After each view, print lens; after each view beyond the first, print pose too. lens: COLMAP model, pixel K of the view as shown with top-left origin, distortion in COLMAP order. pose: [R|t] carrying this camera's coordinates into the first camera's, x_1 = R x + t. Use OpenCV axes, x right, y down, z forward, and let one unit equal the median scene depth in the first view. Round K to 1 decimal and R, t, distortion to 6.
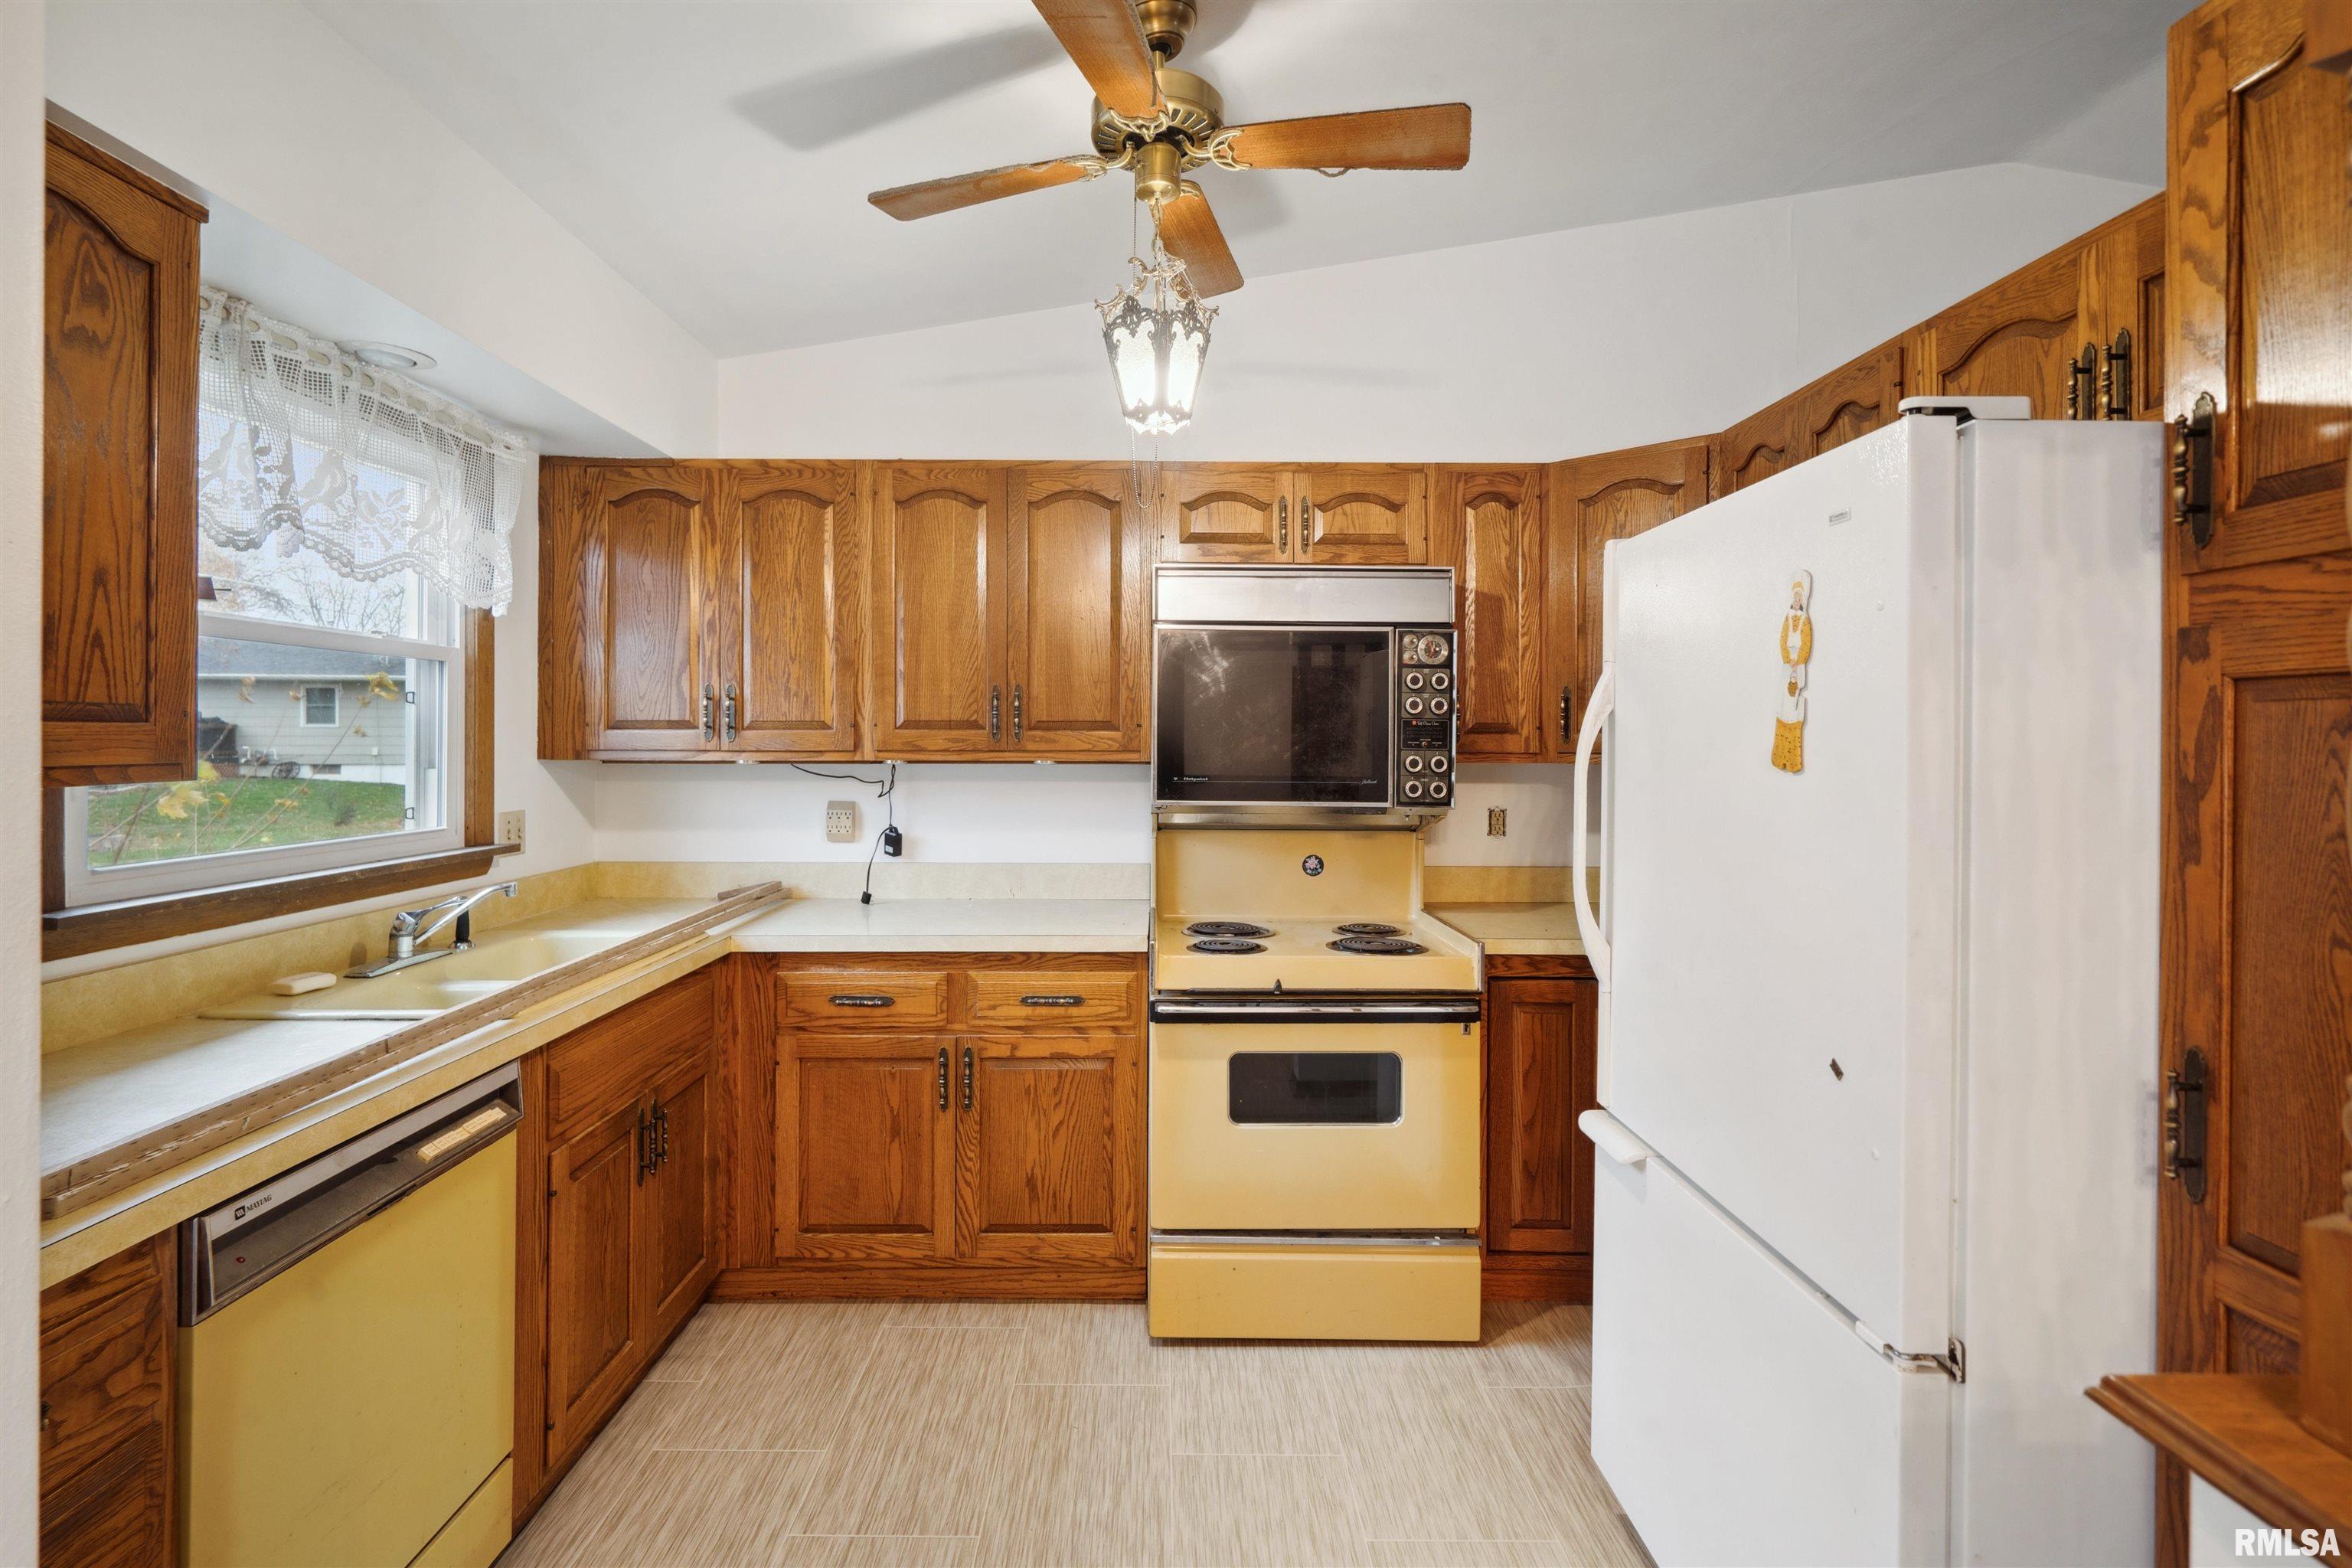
lens RADIAL K [[1127.5, 0, 1160.1], [0, 1127.5, 737.2], [0, 0, 1]] dist [-0.003198, 0.001419]
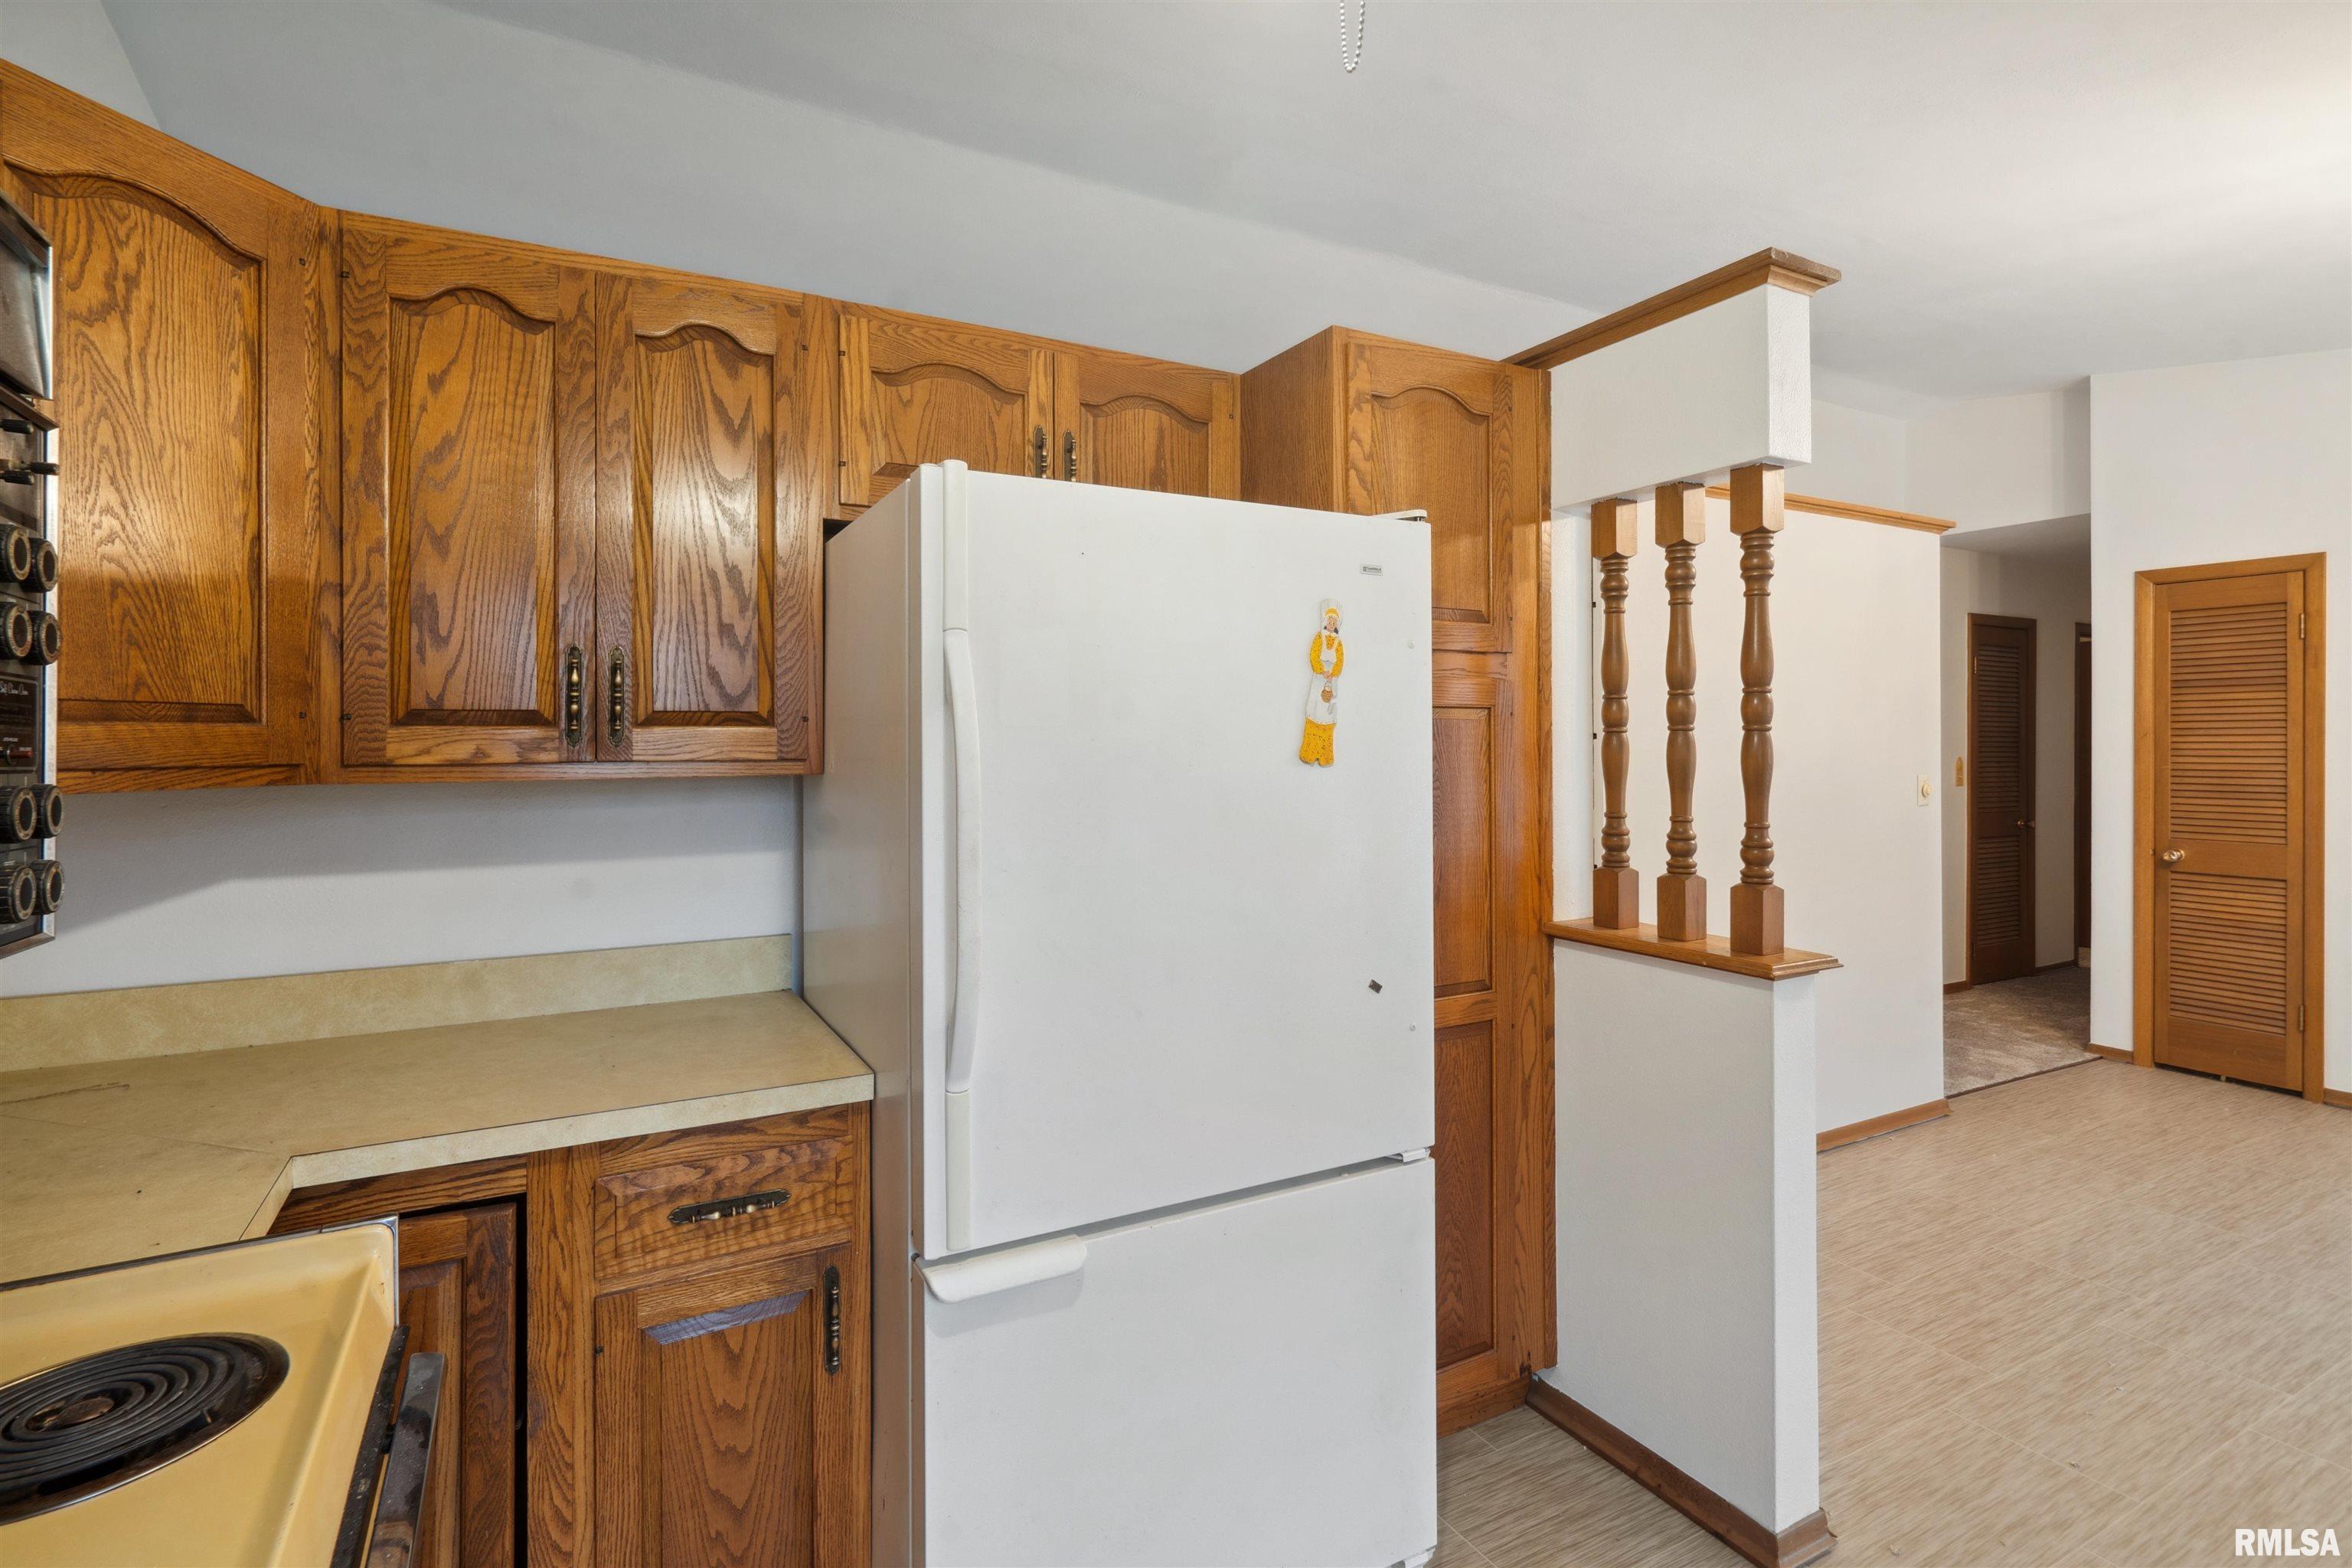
lens RADIAL K [[1127.5, 0, 1143.0], [0, 1127.5, 734.0], [0, 0, 1]] dist [-0.003198, 0.001419]
pose [[-0.478901, -0.000102, 0.877869, -0.399197], [0.002249, 0.999997, 0.001343, -0.004046], [-0.877866, 0.002617, -0.478899, 1.730164]]
